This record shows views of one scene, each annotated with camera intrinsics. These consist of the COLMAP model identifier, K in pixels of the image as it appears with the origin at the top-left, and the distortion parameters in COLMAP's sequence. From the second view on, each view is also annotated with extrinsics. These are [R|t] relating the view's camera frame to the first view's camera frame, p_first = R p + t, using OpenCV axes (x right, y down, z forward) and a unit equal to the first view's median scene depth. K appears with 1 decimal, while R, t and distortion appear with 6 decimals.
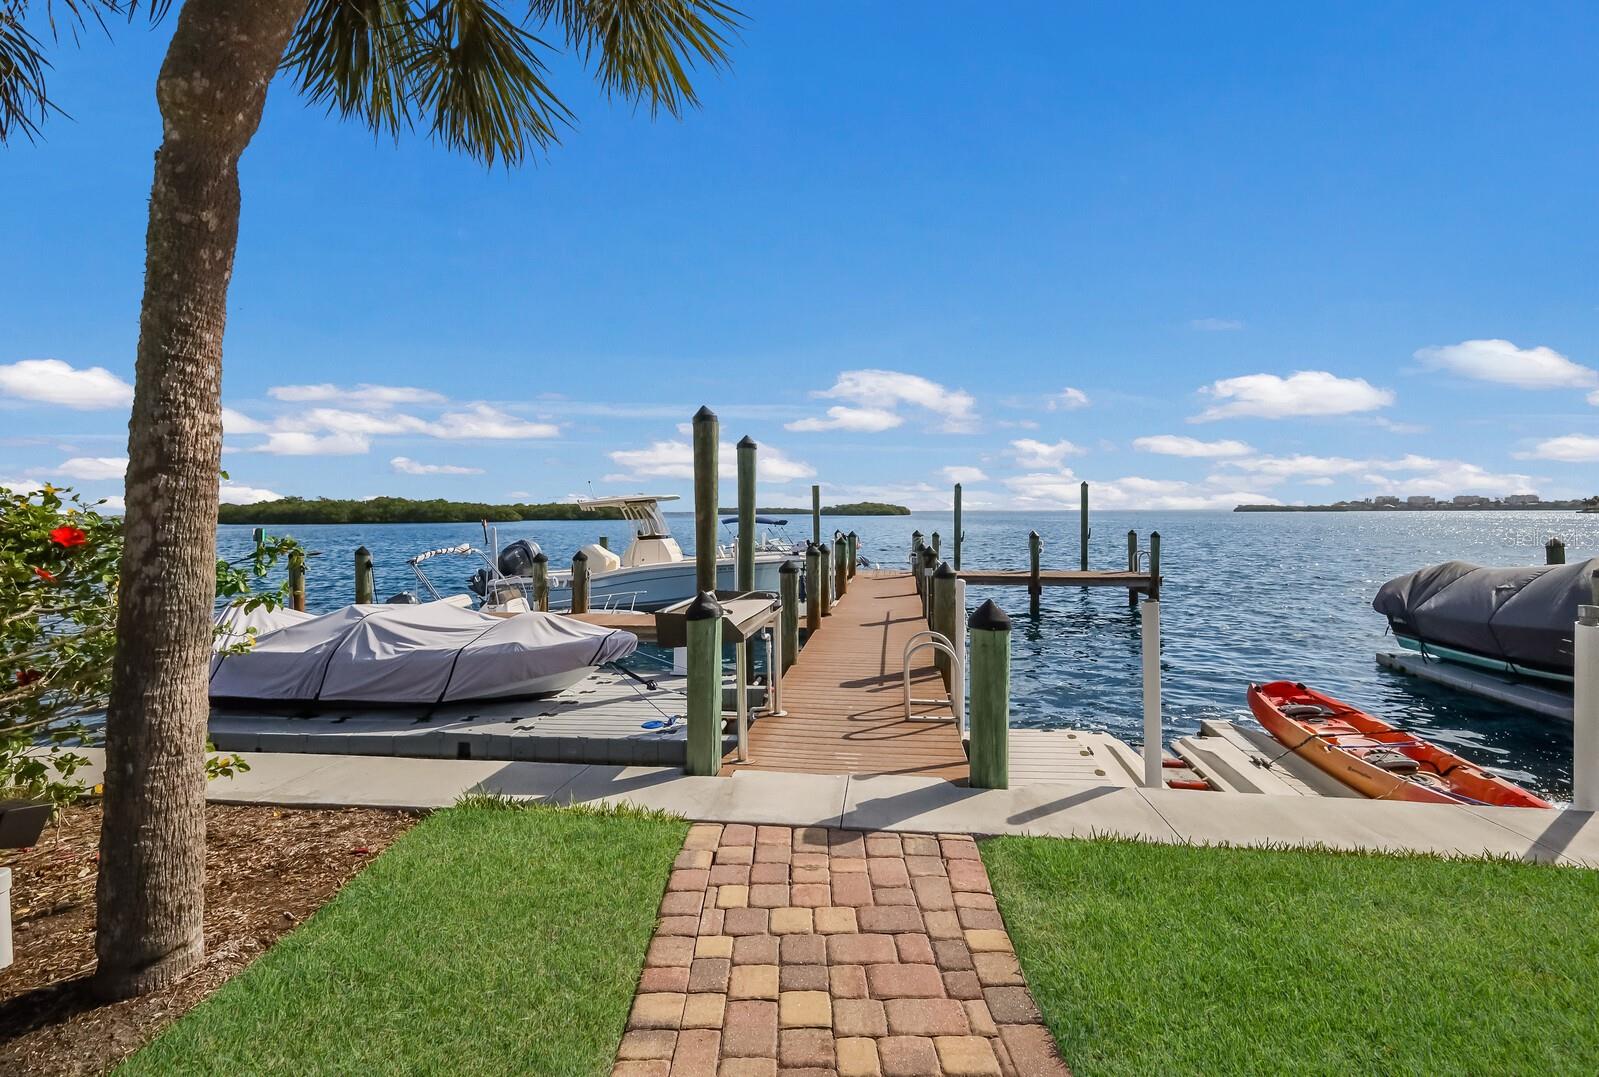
lens RADIAL K [[719.7, 0, 807.9], [0, 719.7, 554.8], [0, 0, 1]] dist [0.020295, 0.000032]
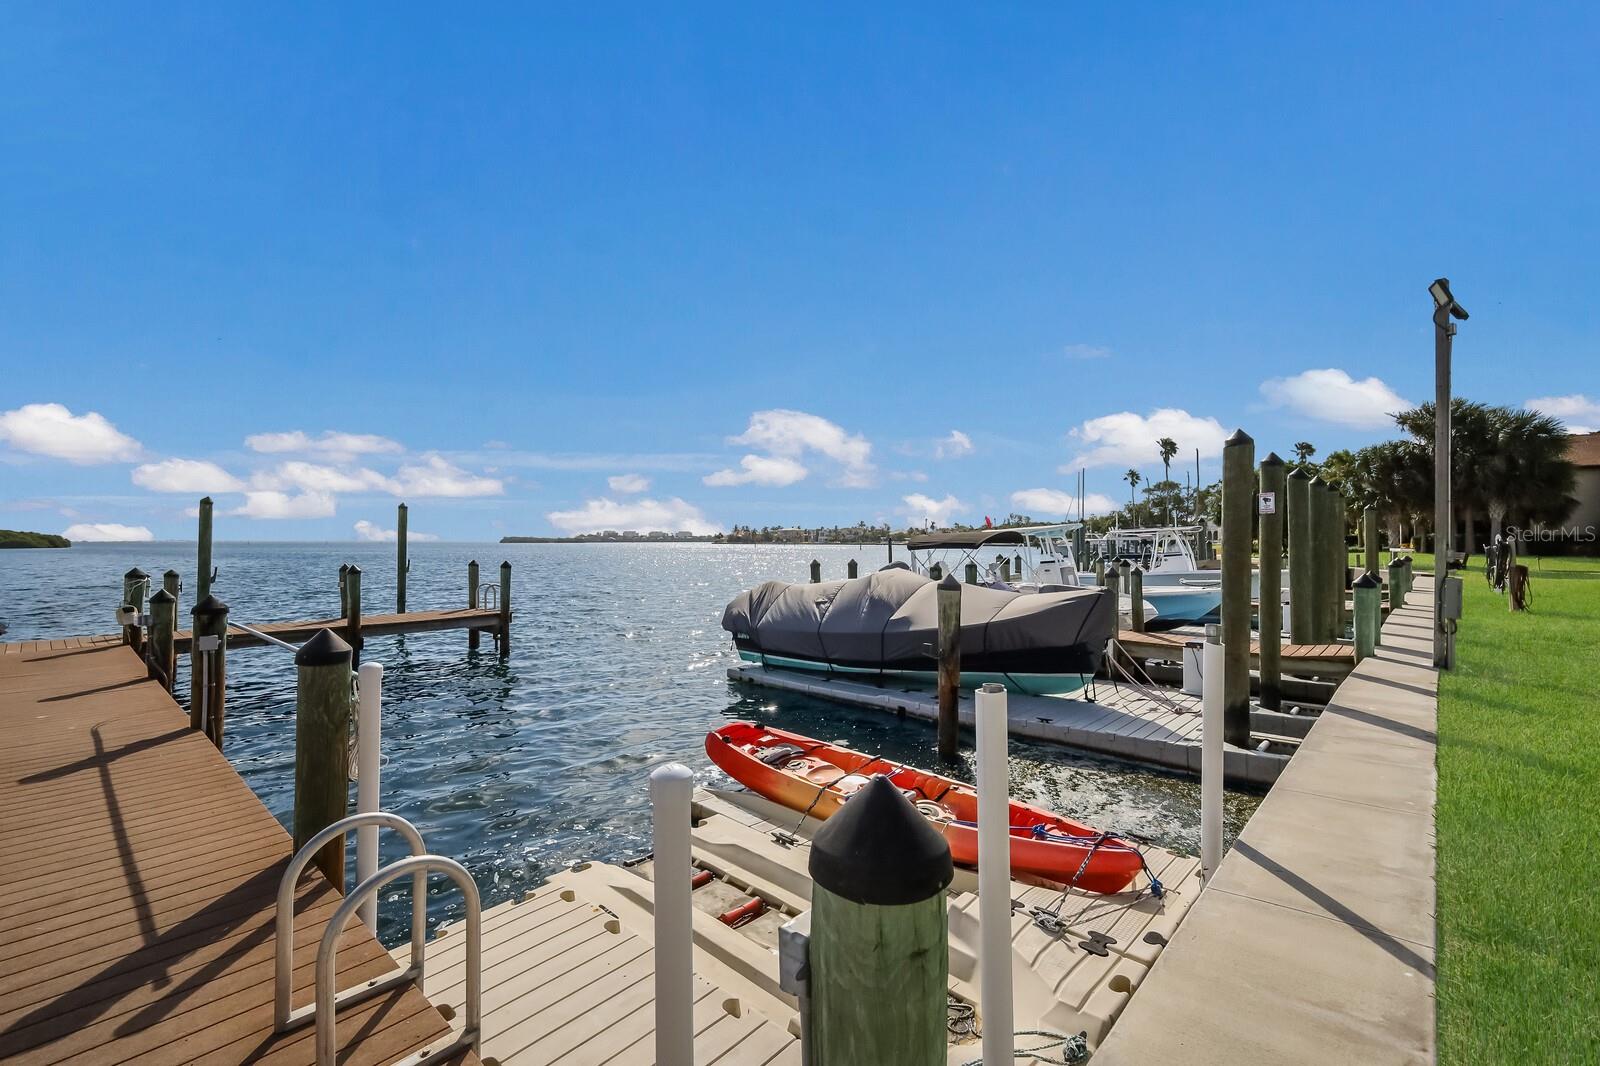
lens RADIAL K [[706.3, 0, 804.0], [0, 706.3, 524.8], [0, 0, 1]] dist [0.015107, 0.000020]
pose [[0.579218, 0.018678, 0.814959, -0.005980], [0.052165, 0.996839, -0.059921, -0.006561], [-0.813502, 0.077219, 0.576413, 0.216514]]
